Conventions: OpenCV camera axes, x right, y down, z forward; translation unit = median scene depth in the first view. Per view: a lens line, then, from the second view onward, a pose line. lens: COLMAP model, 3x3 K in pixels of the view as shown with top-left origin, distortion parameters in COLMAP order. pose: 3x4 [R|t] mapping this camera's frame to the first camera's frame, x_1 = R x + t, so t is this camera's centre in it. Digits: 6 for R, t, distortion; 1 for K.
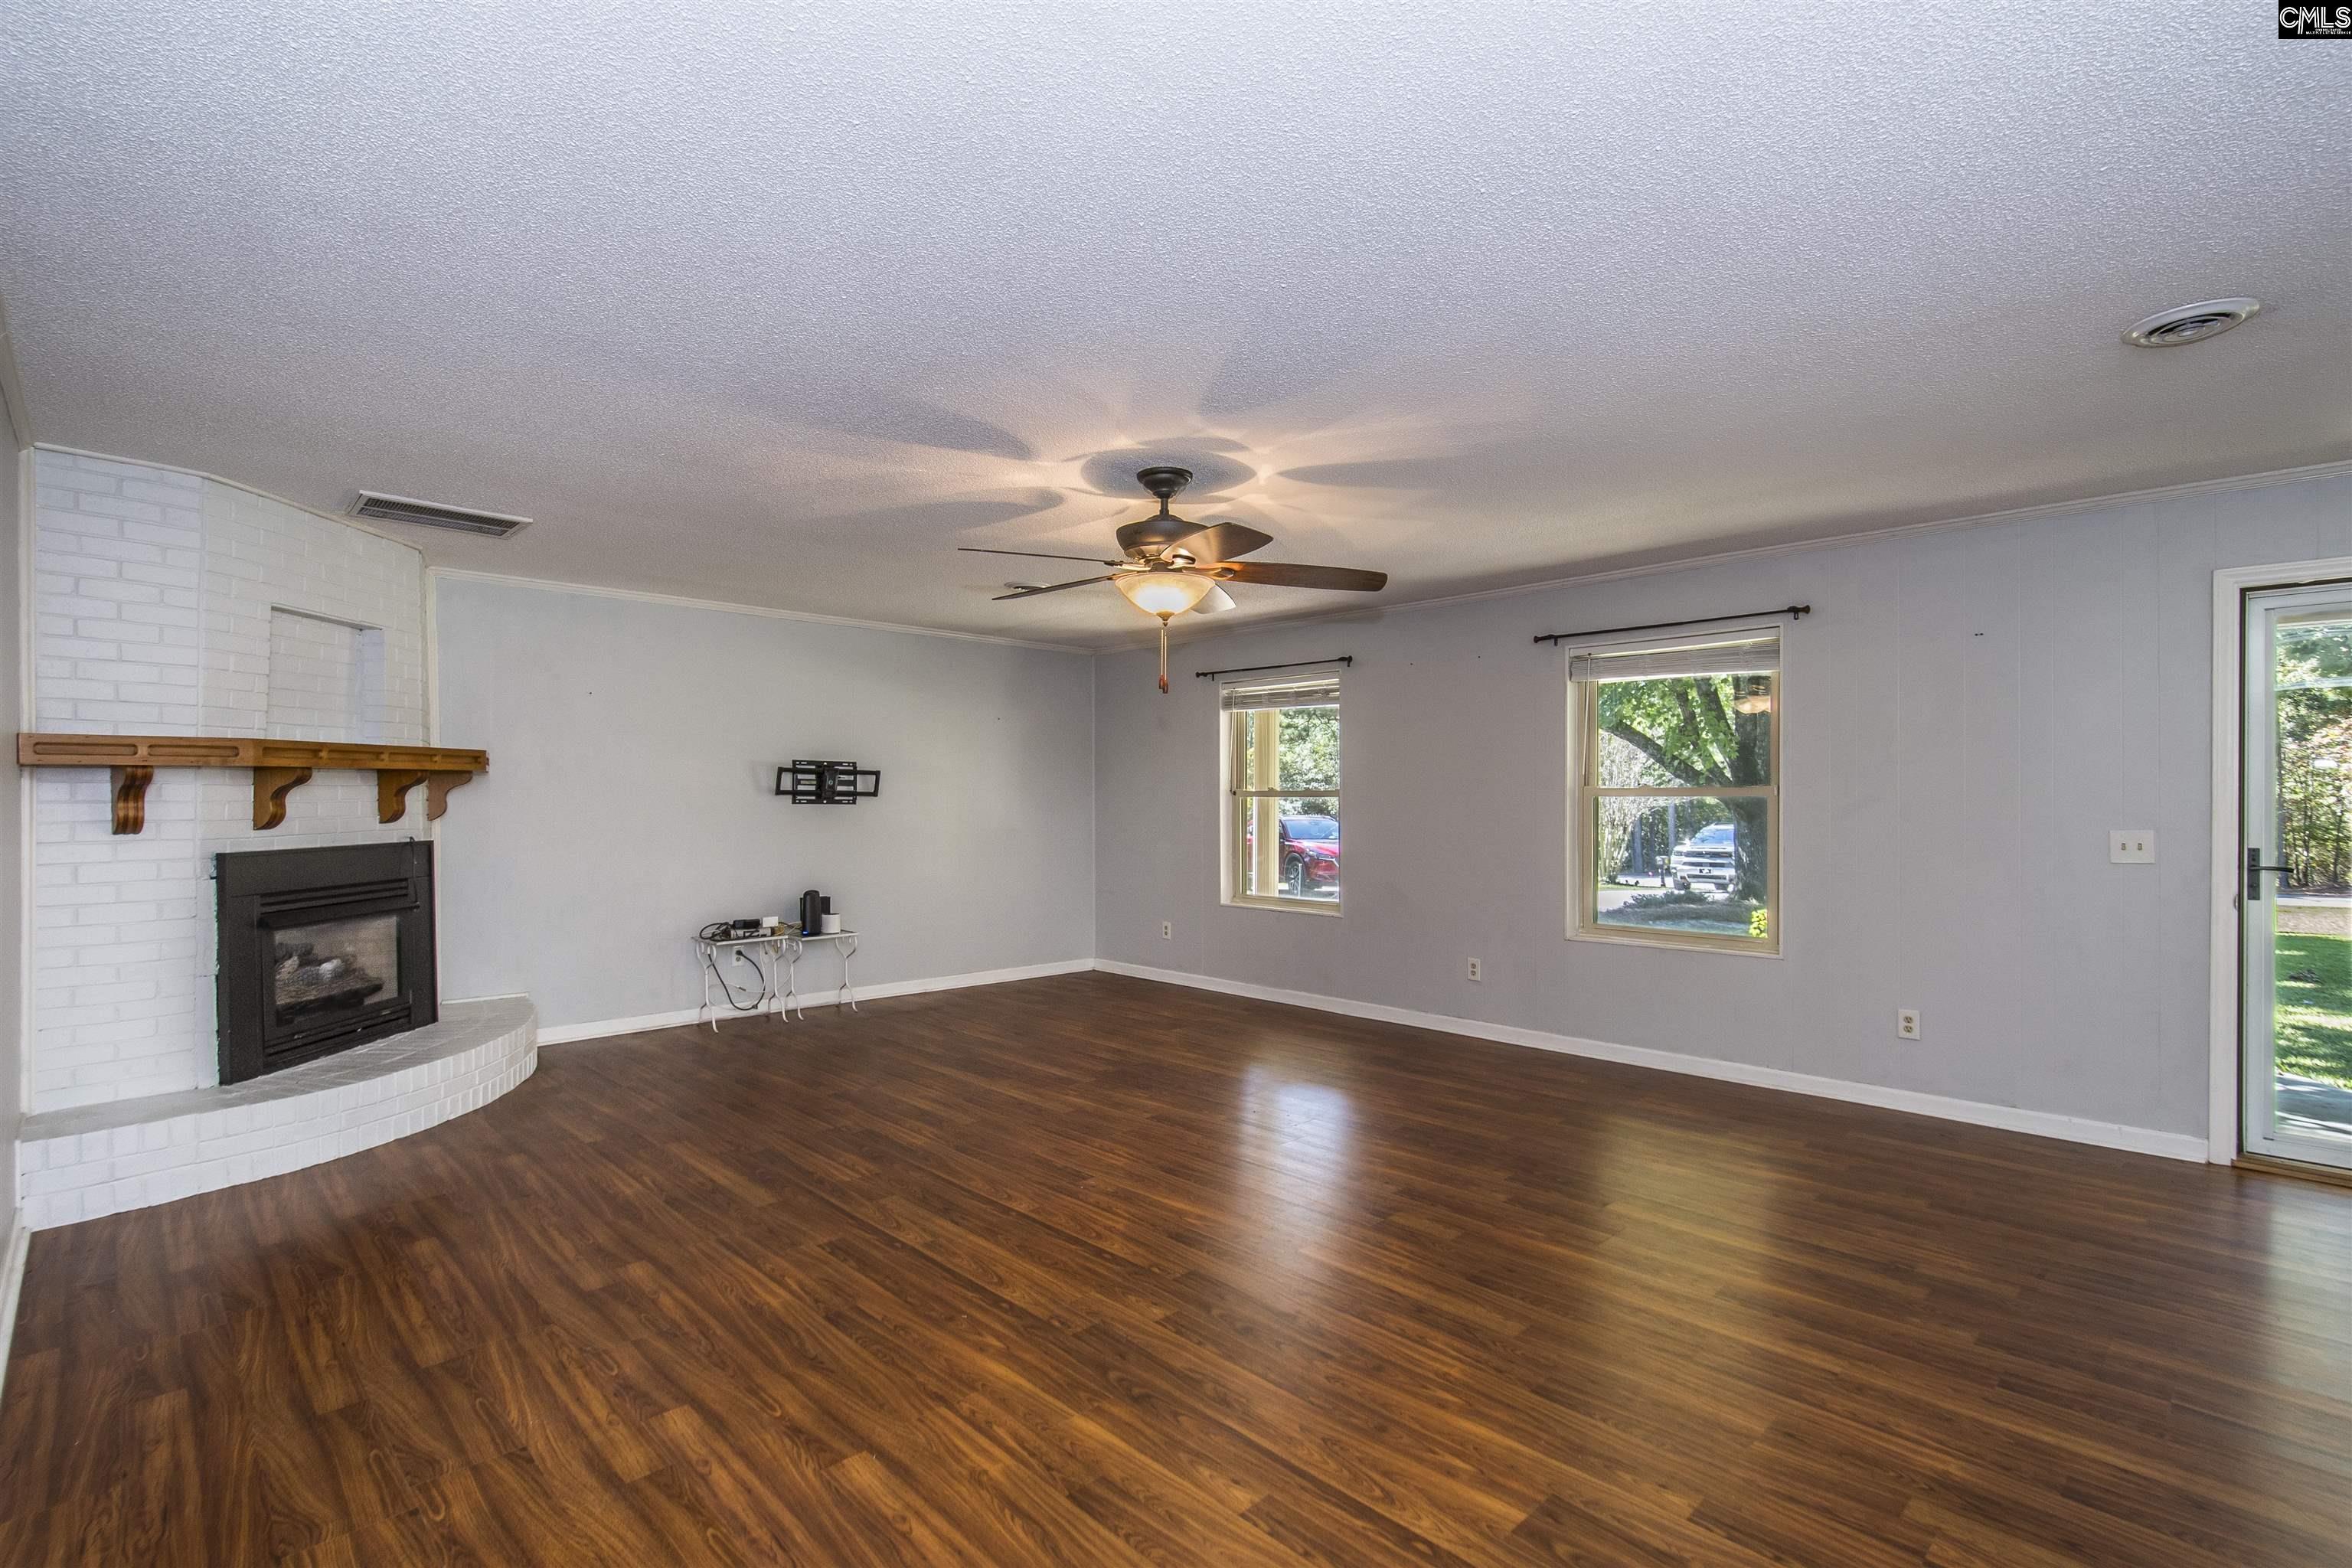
lens RADIAL K [[1097.3, 0, 1128.2], [0, 1097.3, 794.6], [0, 0, 1]] dist [-0.001988, -0.000831]
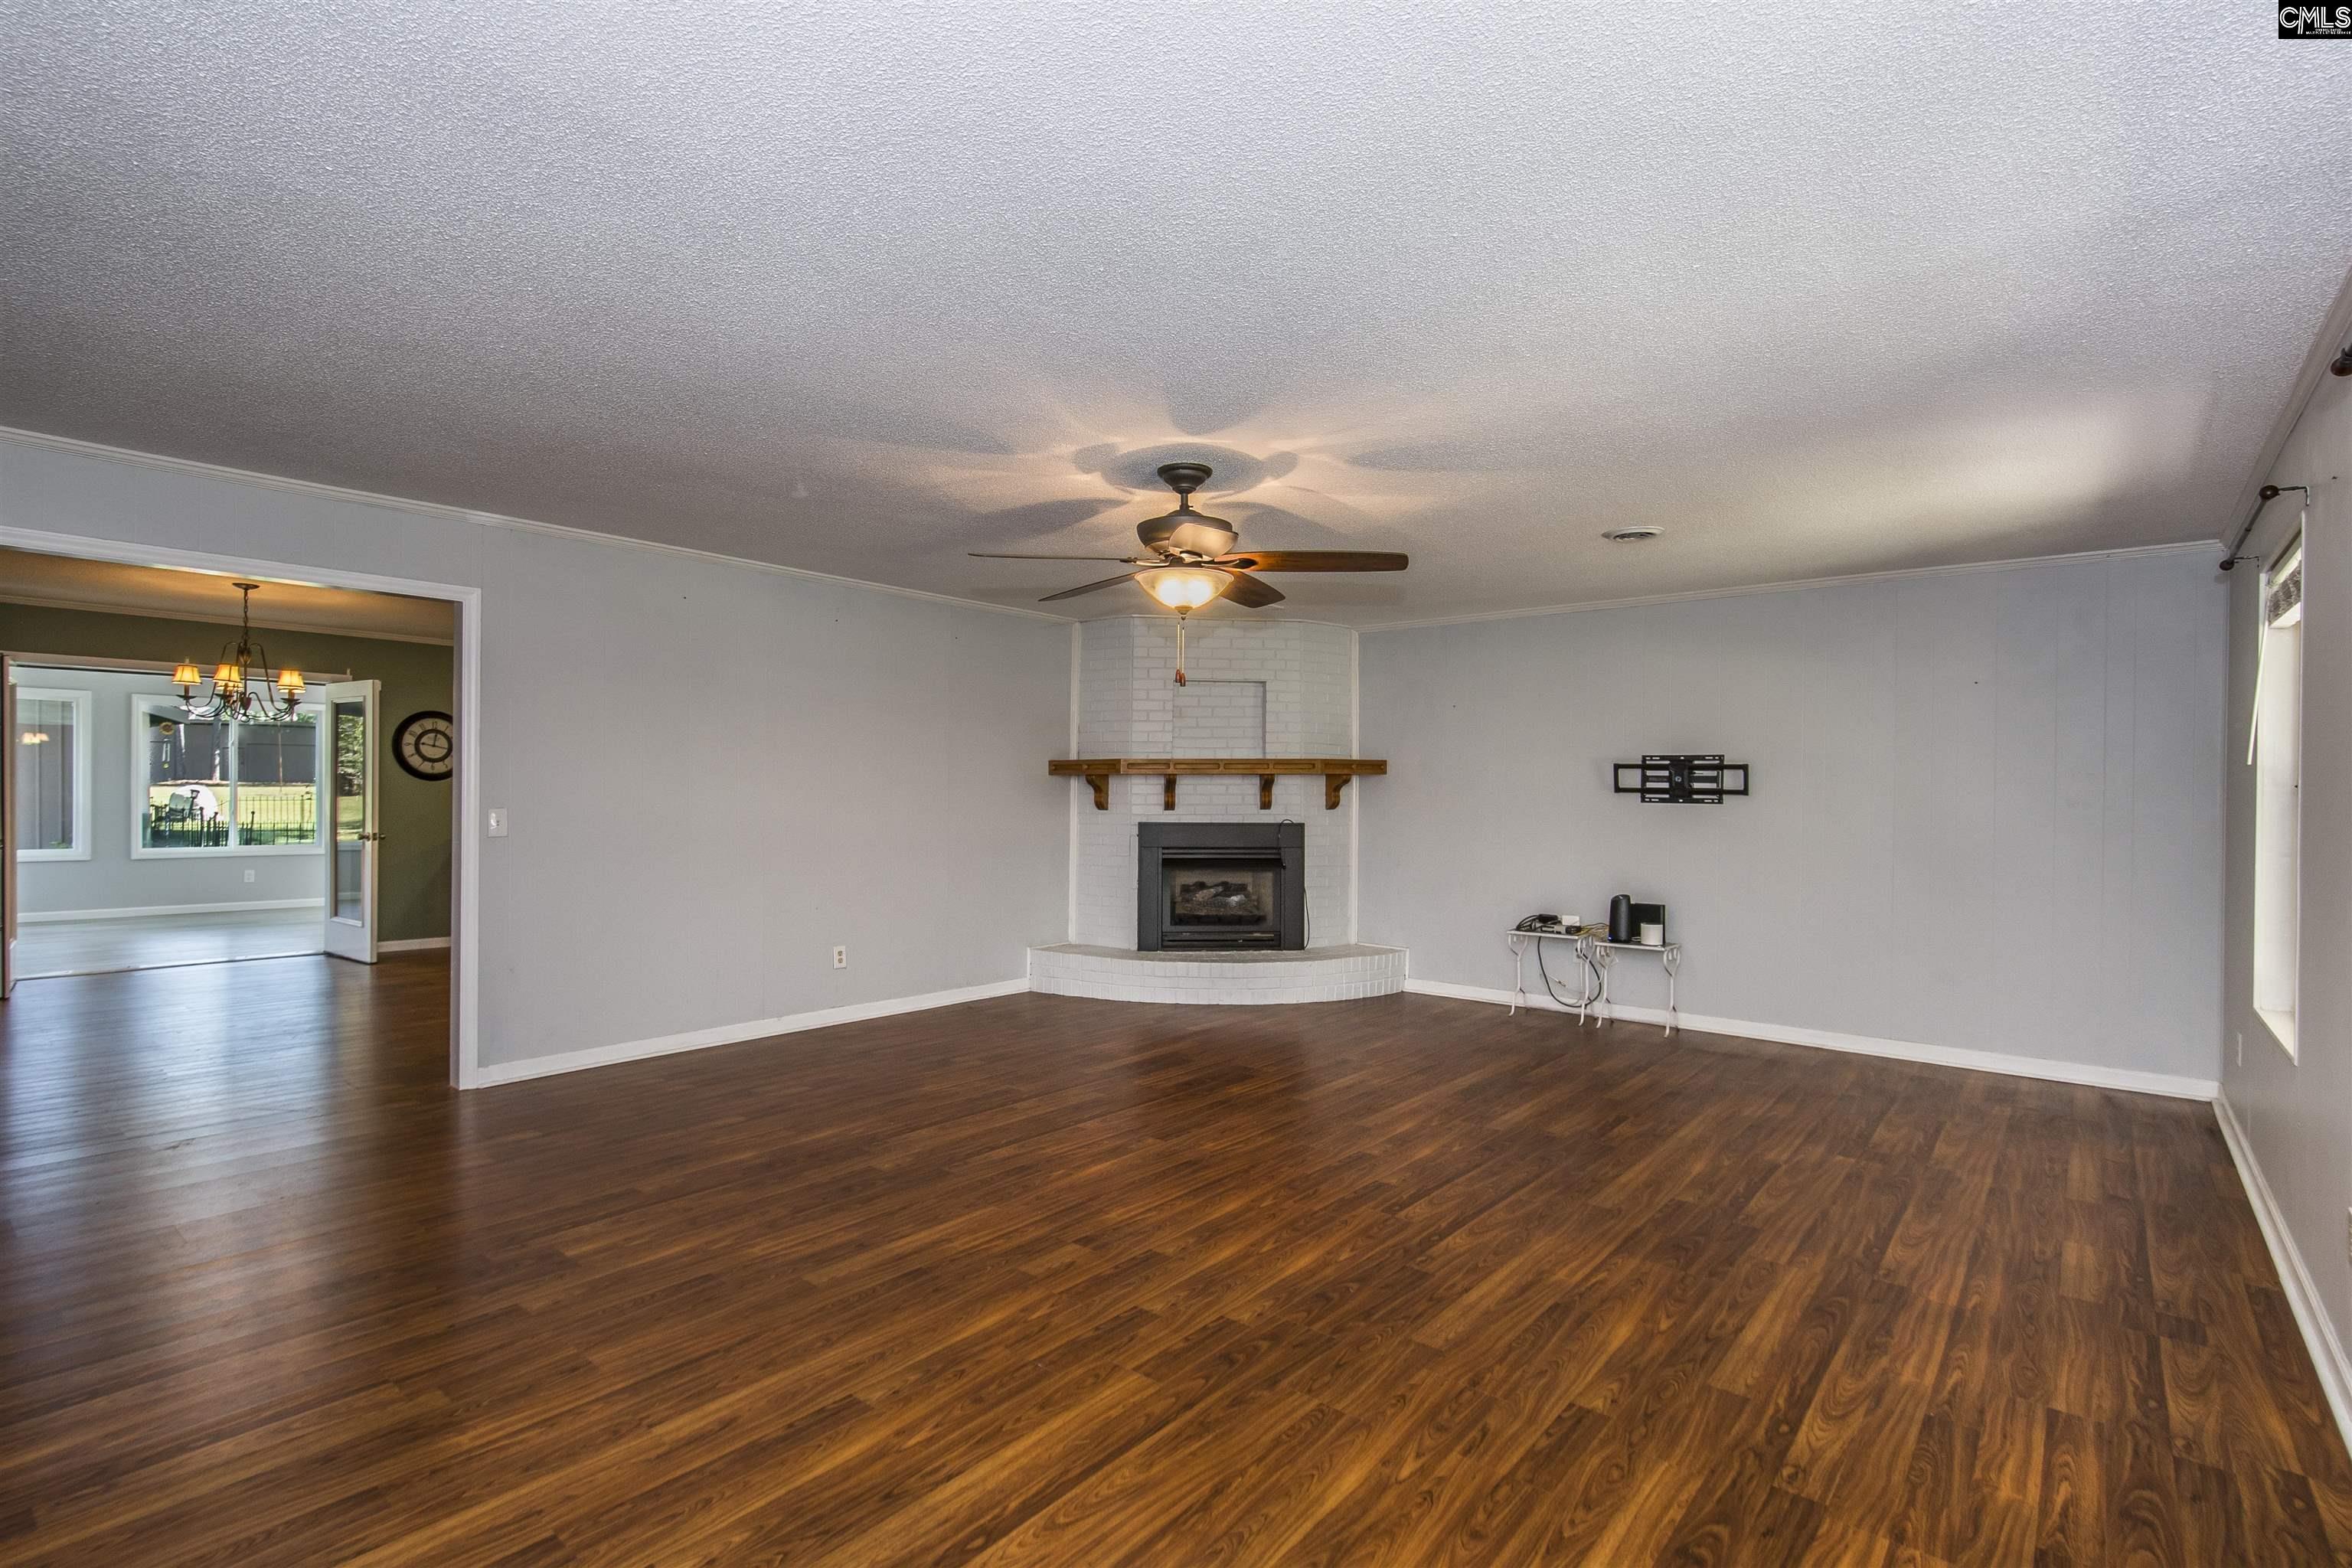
lens RADIAL K [[1097.9, 0, 1148.6], [0, 1097.9, 801.2], [0, 0, 1]] dist [0.006689, -0.005902]
pose [[0.121065, 0.008216, -0.992611, 0.966228], [-0.006346, 0.999952, 0.007503, 0.005106], [0.992624, 0.005391, 0.121111, 0.789837]]
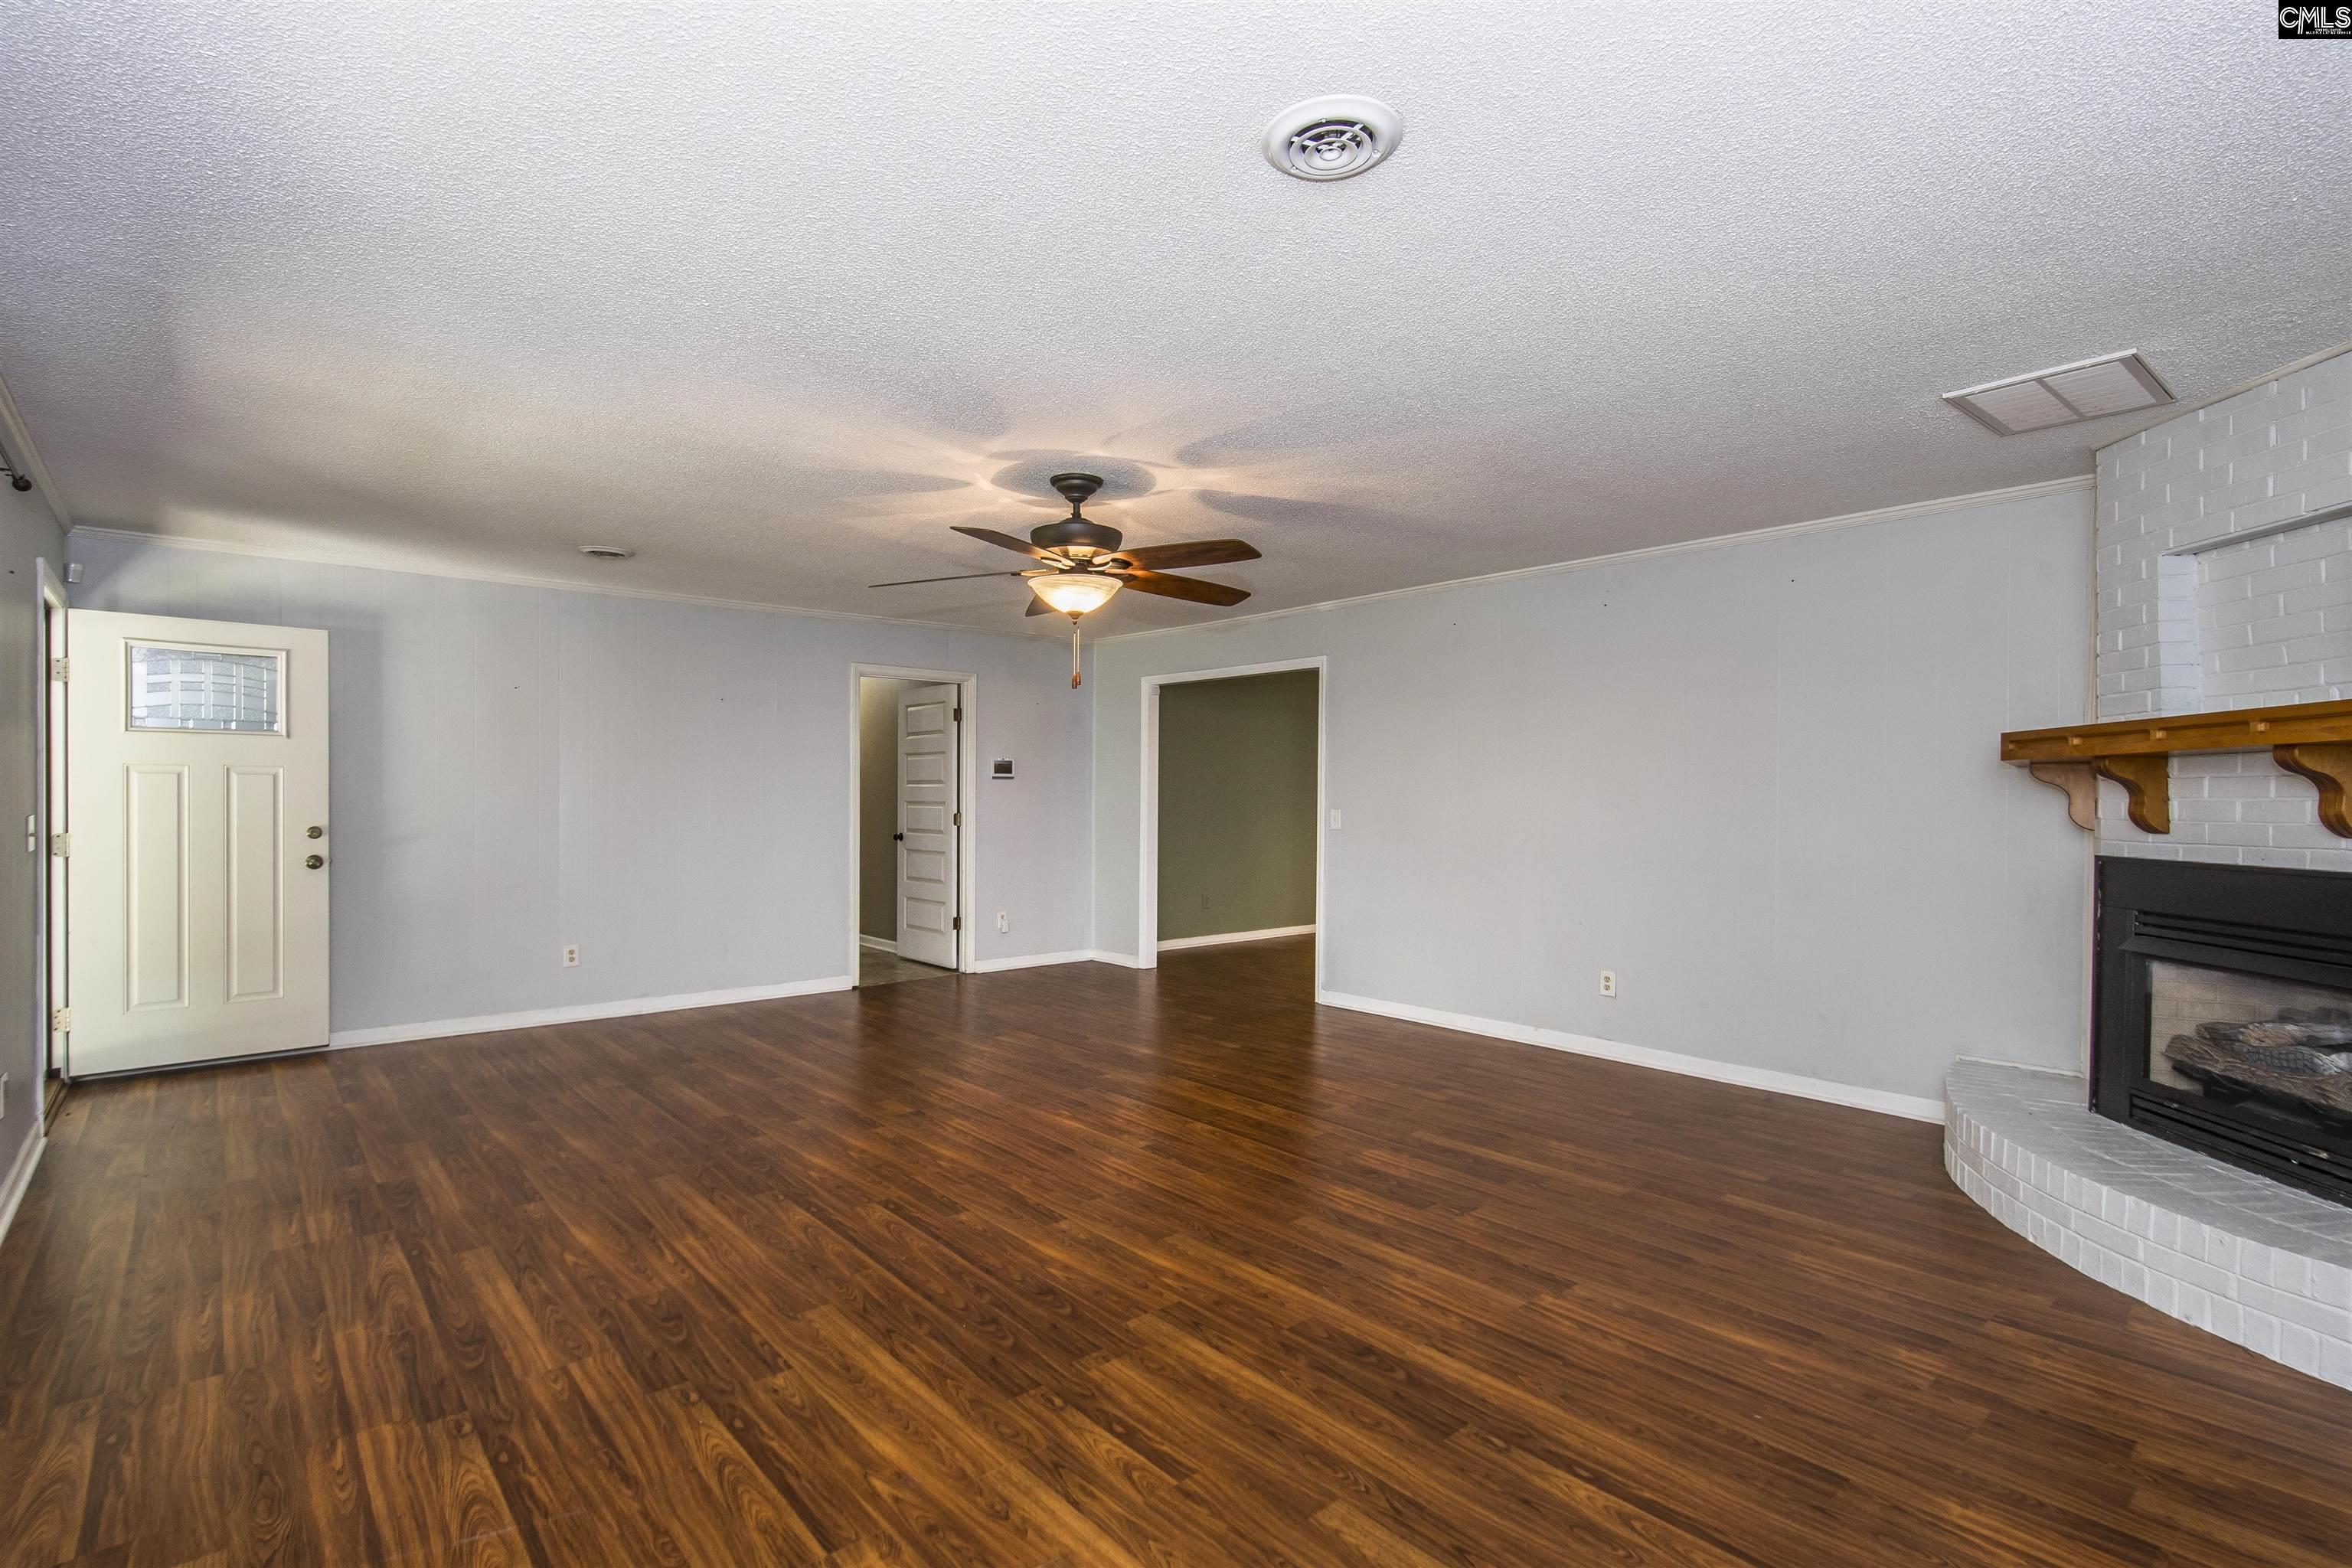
lens RADIAL K [[1112.2, 0, 1152.7], [0, 1112.2, 796.9], [0, 0, 1]] dist [0.004309, -0.001254]
pose [[-0.999409, -0.007194, 0.033614, -0.071740], [-0.007233, 0.999973, -0.001036, 0.011472], [-0.033606, -0.001278, -0.999434, 1.922161]]
